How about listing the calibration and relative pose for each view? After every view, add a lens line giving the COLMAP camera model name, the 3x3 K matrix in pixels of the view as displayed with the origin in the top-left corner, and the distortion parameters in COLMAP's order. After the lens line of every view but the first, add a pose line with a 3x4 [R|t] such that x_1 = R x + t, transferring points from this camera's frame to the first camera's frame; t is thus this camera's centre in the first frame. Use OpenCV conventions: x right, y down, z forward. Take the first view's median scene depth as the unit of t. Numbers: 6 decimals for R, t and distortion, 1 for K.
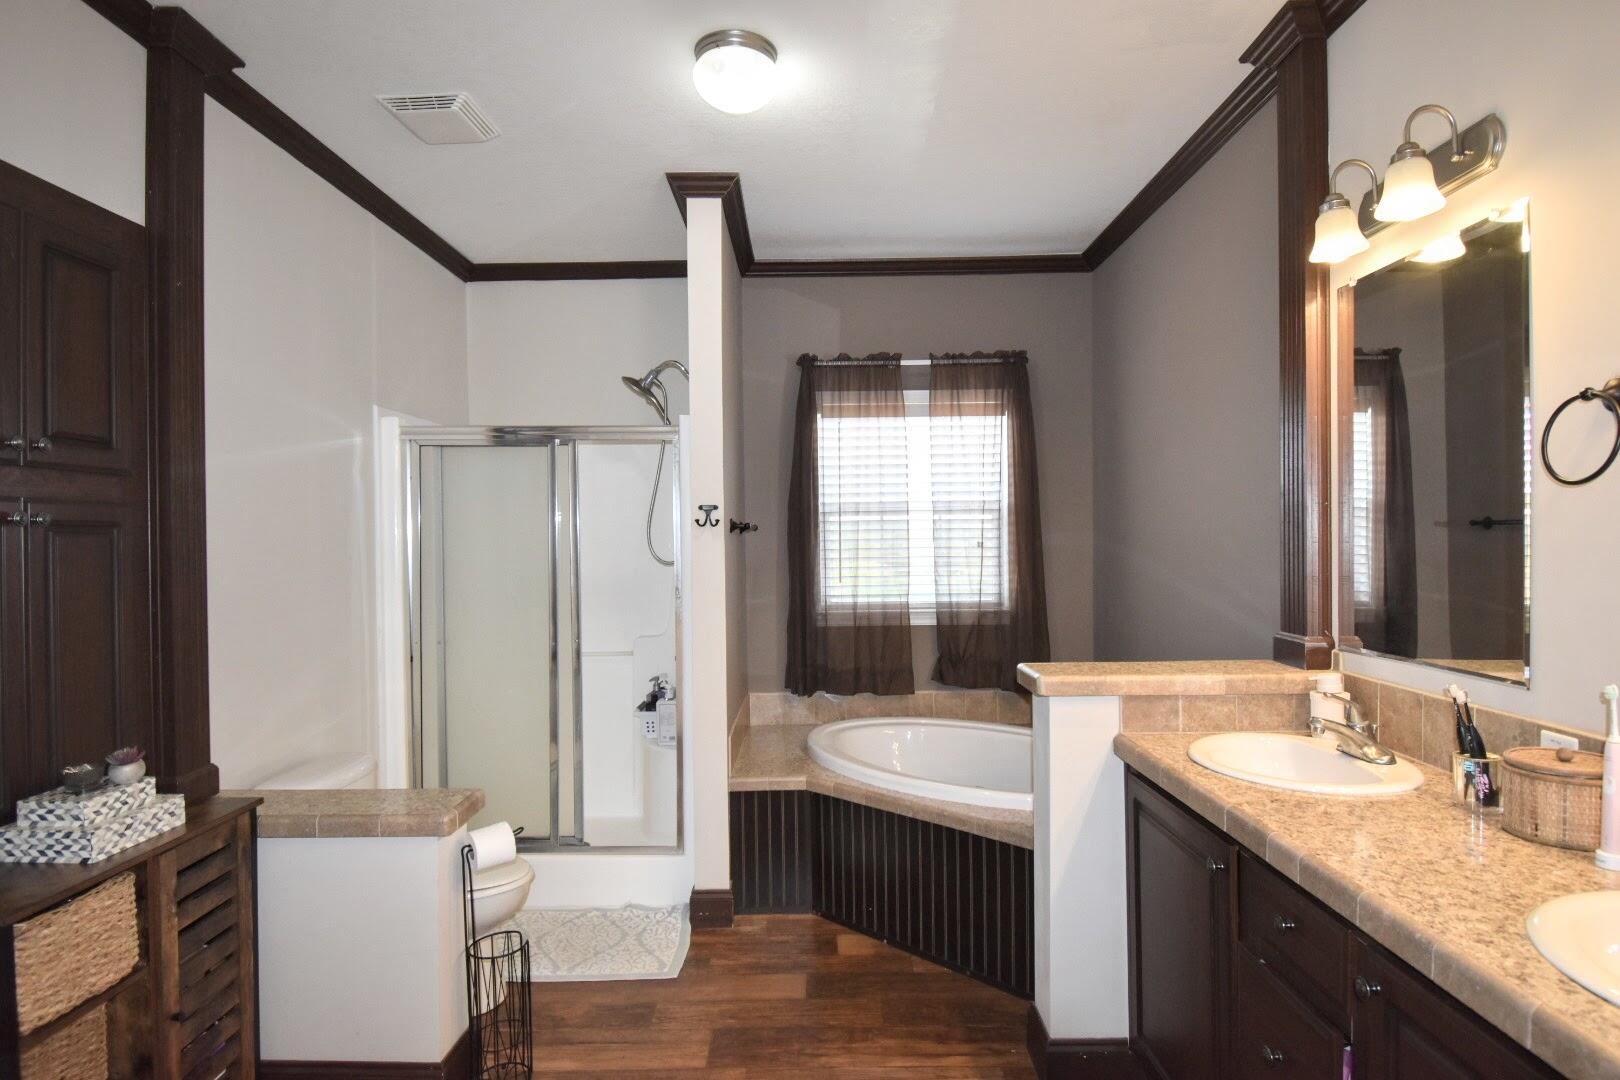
lens RADIAL K [[889.7, 0, 807.4], [0, 889.7, 546.4], [0, 0, 1]] dist [0.008405, -0.024544]
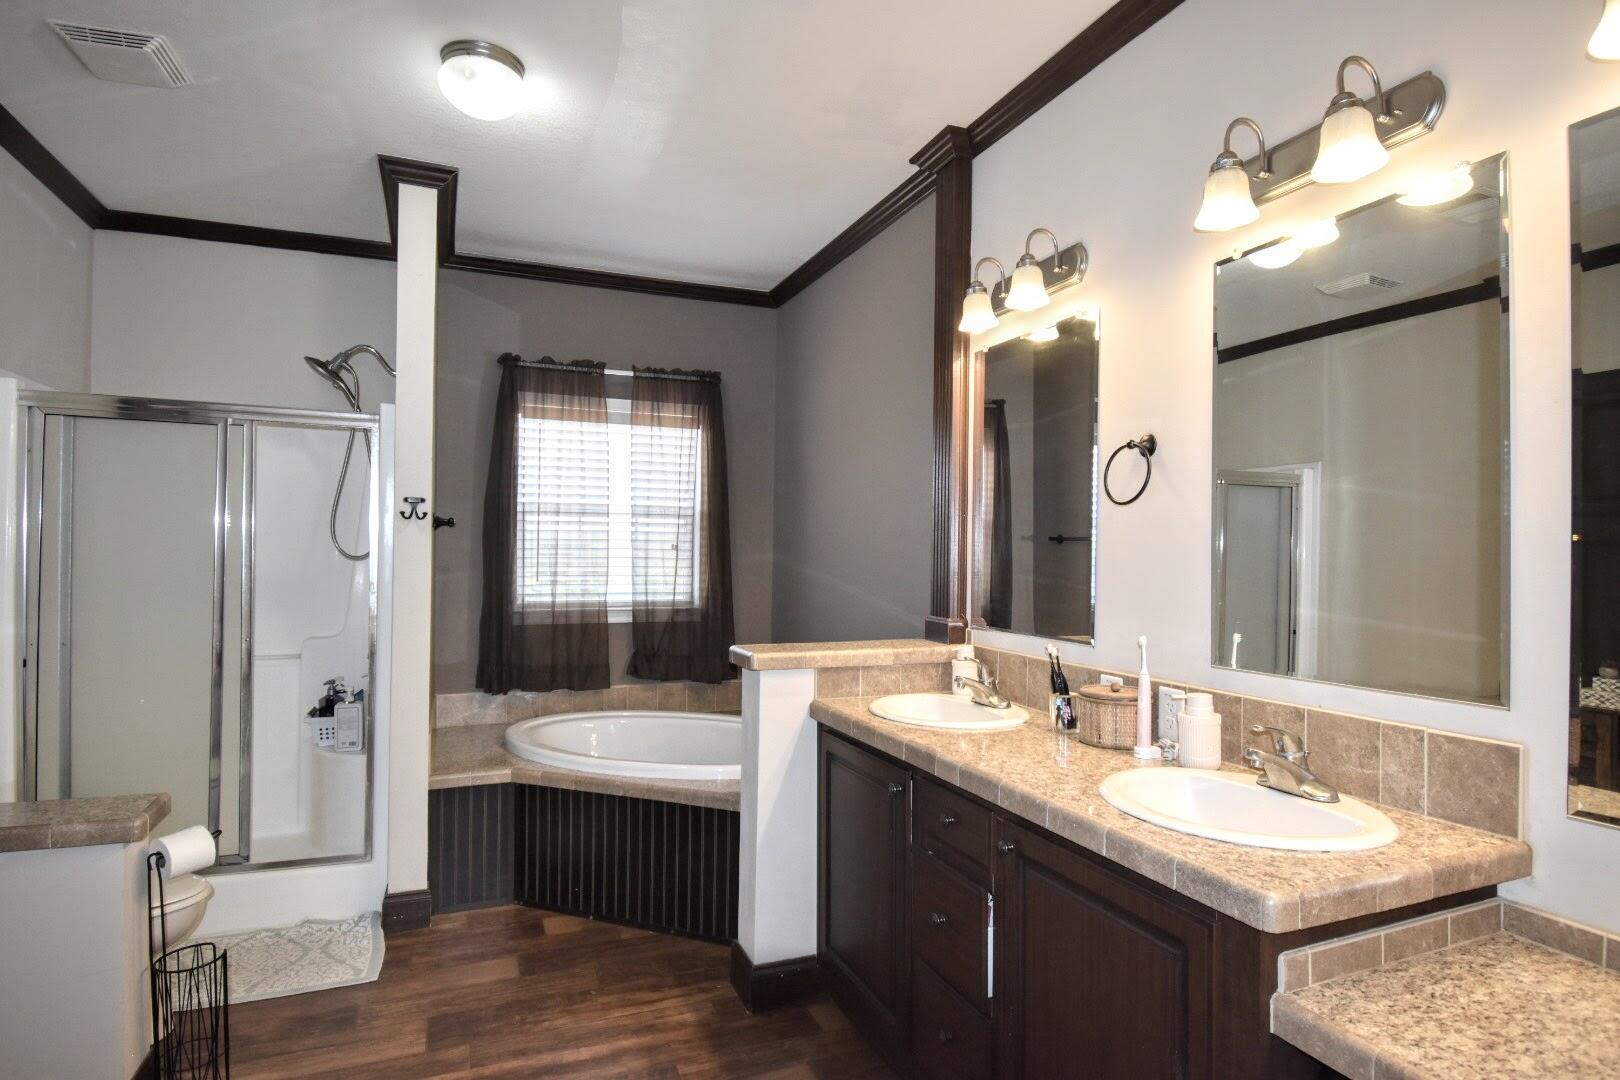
lens RADIAL K [[889.7, 0, 826.2], [0, 889.7, 547.8], [0, 0, 1]] dist [0.008405, -0.024544]
pose [[0.918124, 0.023349, 0.395606, -0.098366], [-0.018537, 0.999700, -0.015981, 0.019627], [-0.395861, 0.007339, 0.918281, -0.097184]]
